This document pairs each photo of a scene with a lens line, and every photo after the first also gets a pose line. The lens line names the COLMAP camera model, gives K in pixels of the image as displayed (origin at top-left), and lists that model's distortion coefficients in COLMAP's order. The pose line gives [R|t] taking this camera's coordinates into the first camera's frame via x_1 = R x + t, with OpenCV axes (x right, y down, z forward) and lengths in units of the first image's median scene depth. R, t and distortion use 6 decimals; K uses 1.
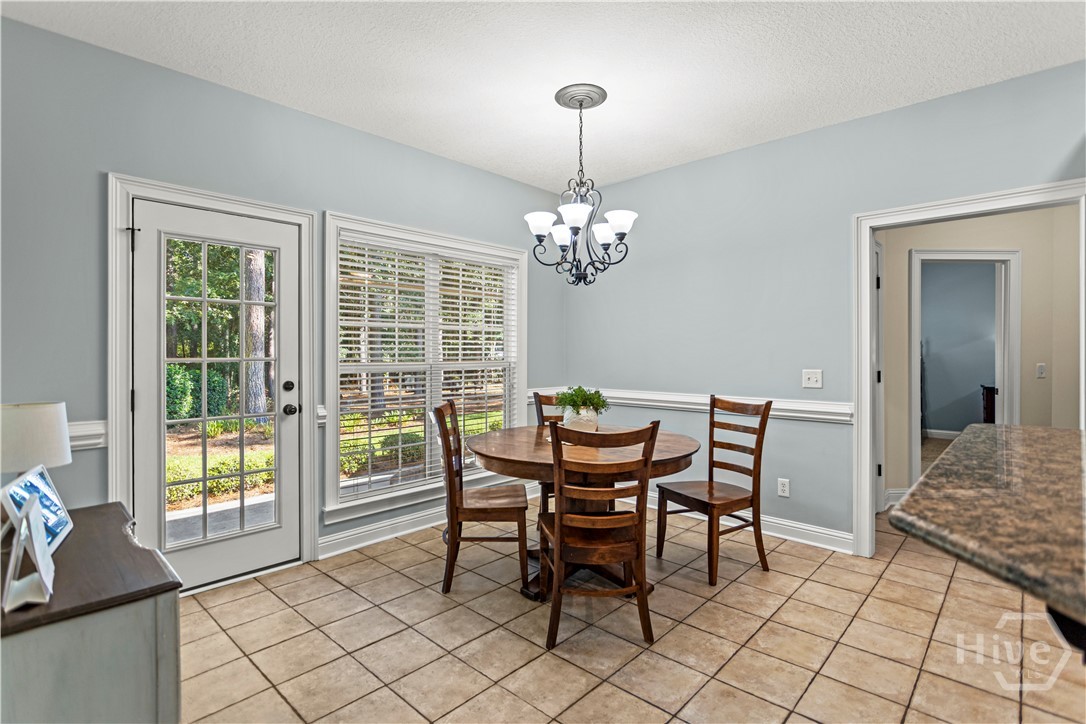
lens RADIAL K [[531.7, 0, 546.1], [0, 531.7, 356.9], [0, 0, 1]] dist [-0.012643, 0.003923]
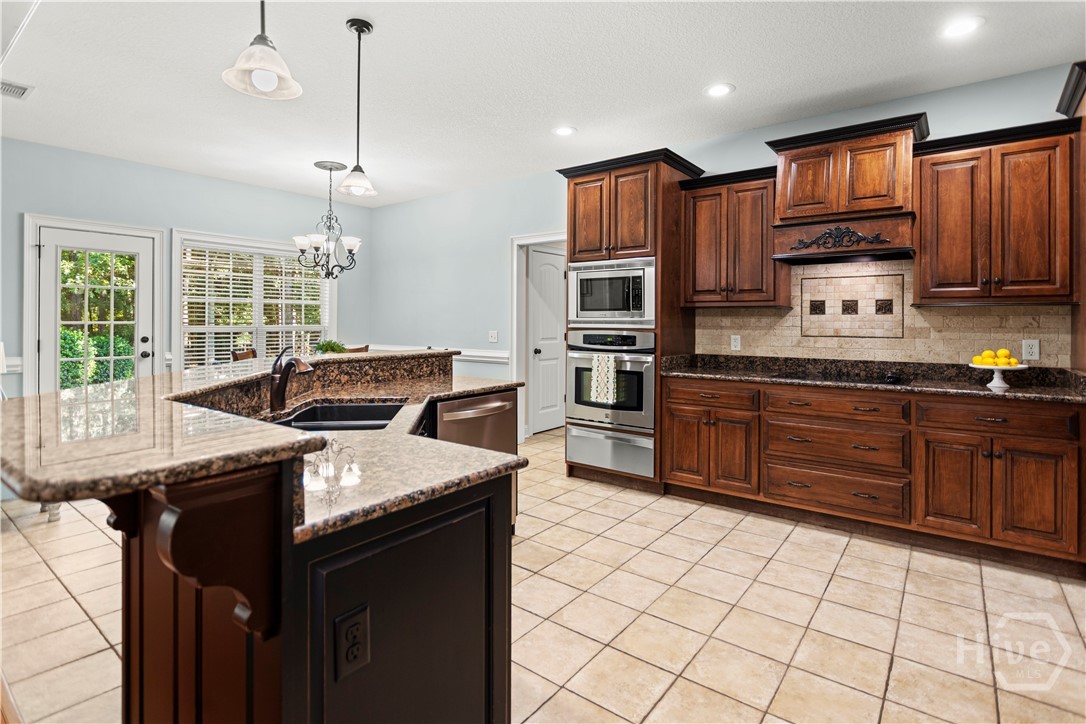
lens RADIAL K [[538.6, 0, 546.9], [0, 538.6, 325.6], [0, 0, 1]] dist [-0.016446, 0.004842]
pose [[0.994522, 0.004180, 0.104446, 0.545824], [-0.004006, 0.999990, -0.001876, 0.011202], [-0.104453, 0.001448, 0.994529, -0.720008]]
